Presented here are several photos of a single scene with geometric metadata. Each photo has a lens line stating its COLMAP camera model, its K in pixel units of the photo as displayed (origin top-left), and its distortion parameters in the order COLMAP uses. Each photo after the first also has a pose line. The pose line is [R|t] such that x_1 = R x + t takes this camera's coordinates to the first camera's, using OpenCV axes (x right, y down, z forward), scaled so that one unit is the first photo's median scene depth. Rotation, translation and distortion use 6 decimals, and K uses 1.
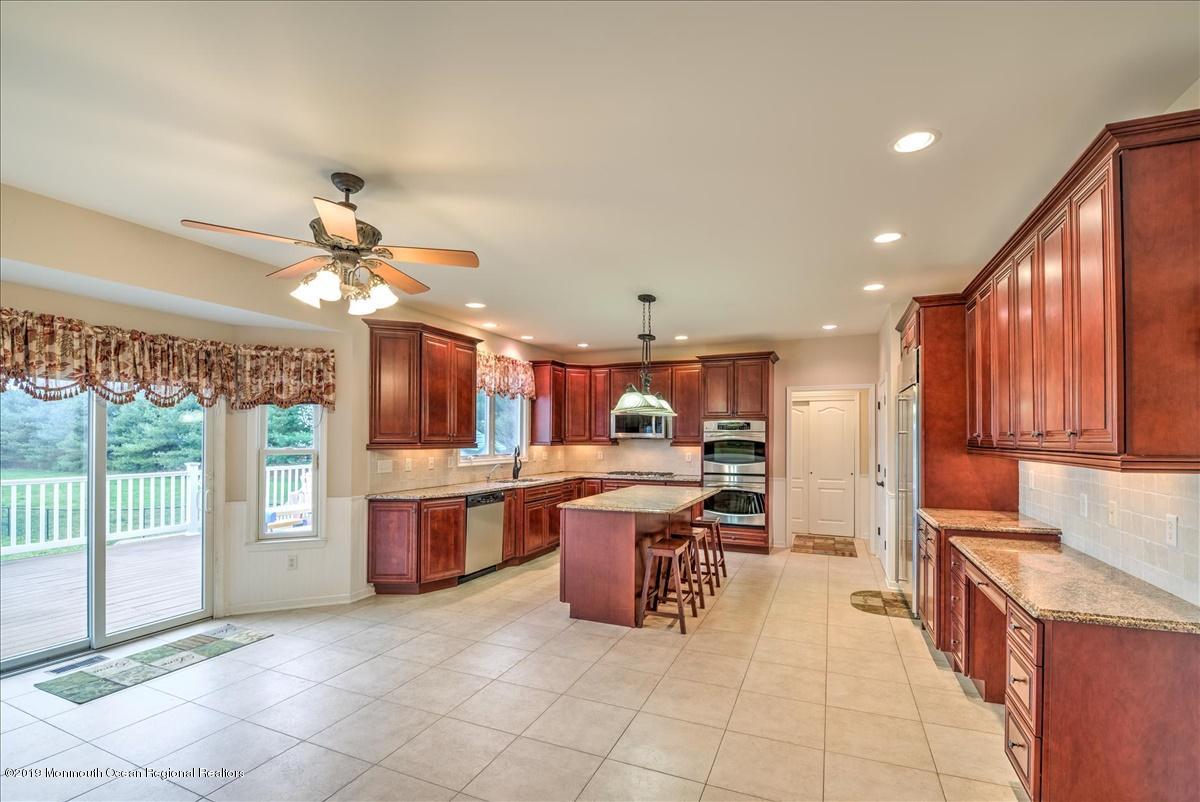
lens RADIAL K [[531.3, 0, 600.7], [0, 531.3, 434.0], [0, 0, 1]] dist [-0.002355, -0.000233]
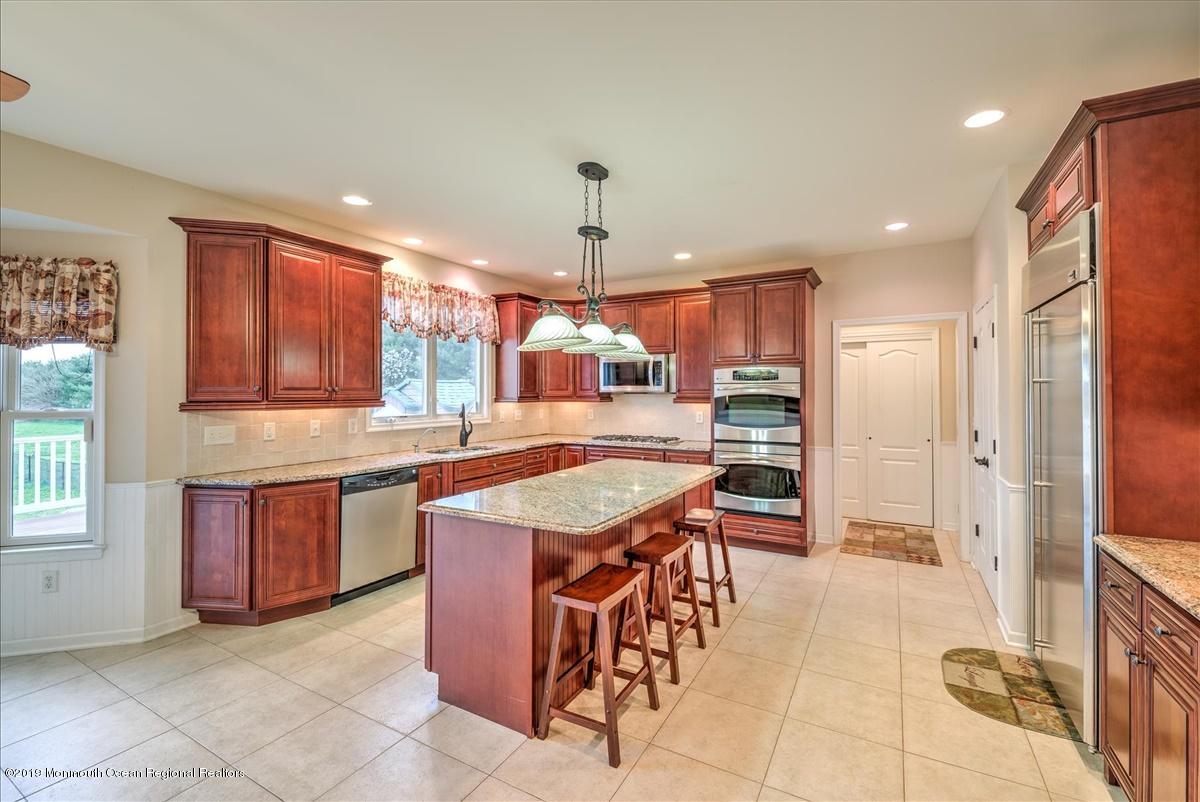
lens RADIAL K [[512.3, 0, 601.4], [0, 512.3, 385.1], [0, 0, 1]] dist [0.002003, -0.000191]
pose [[0.994267, -0.005585, -0.106776, 0.144470], [0.004811, 0.999960, -0.007512, 0.003358], [0.106814, 0.006955, 0.994255, 0.356418]]
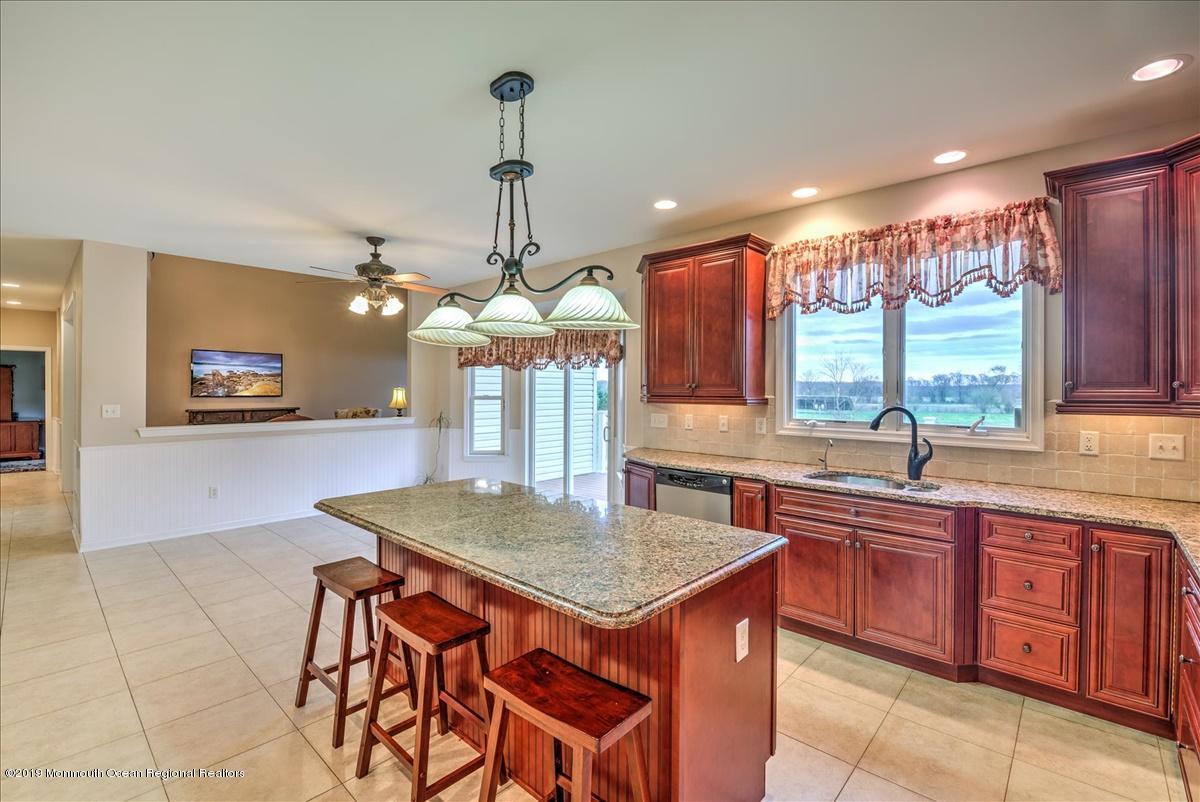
lens RADIAL K [[531.9, 0, 612.6], [0, 531.9, 398.3], [0, 0, 1]] dist [-0.002354, -0.000648]
pose [[-0.315340, 0.013409, -0.948884, 0.450781], [0.000370, 0.999902, 0.014007, 0.008864], [0.948979, 0.004066, -0.315314, 1.108118]]
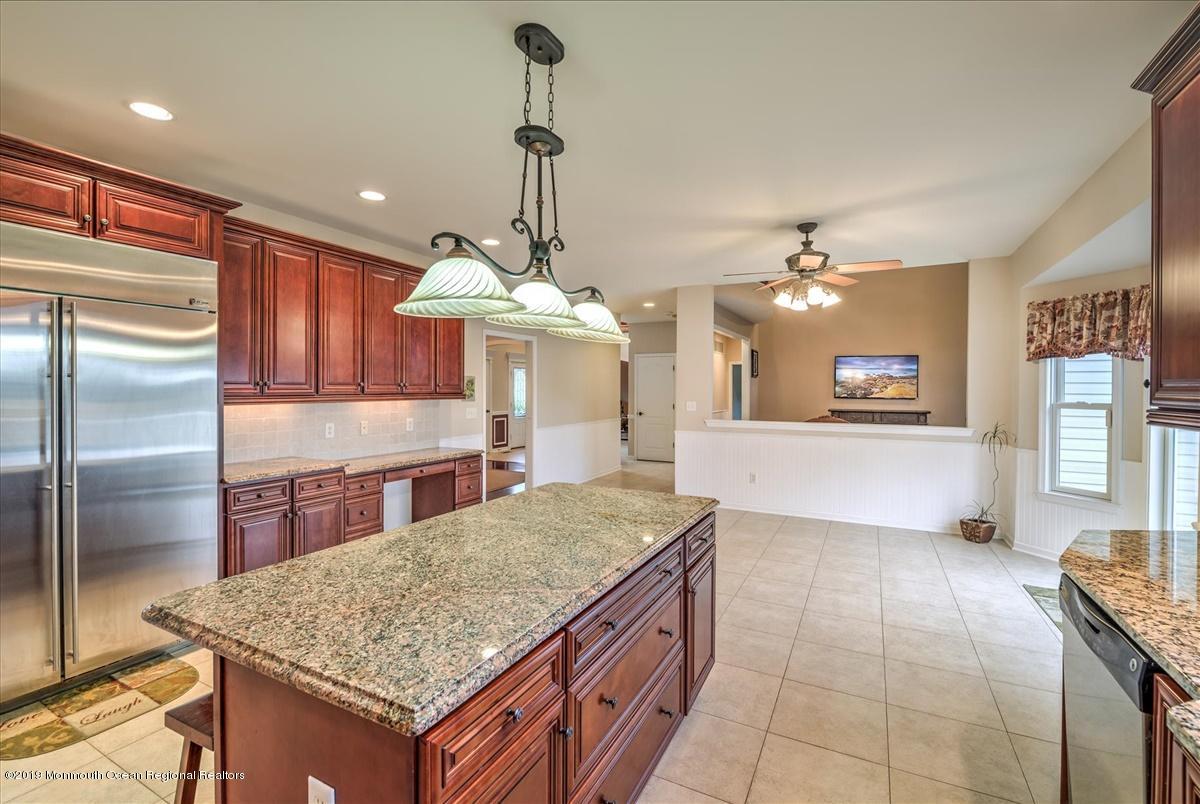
lens RADIAL K [[522.7, 0, 600.0], [0, 522.7, 402.0], [0, 0, 1]] dist [-0.002802, -0.000516]
pose [[-0.997259, -0.008905, 0.073447, 0.008364], [-0.007355, 0.999745, 0.021350, 0.007967], [-0.073618, 0.020751, -0.997071, 1.258560]]
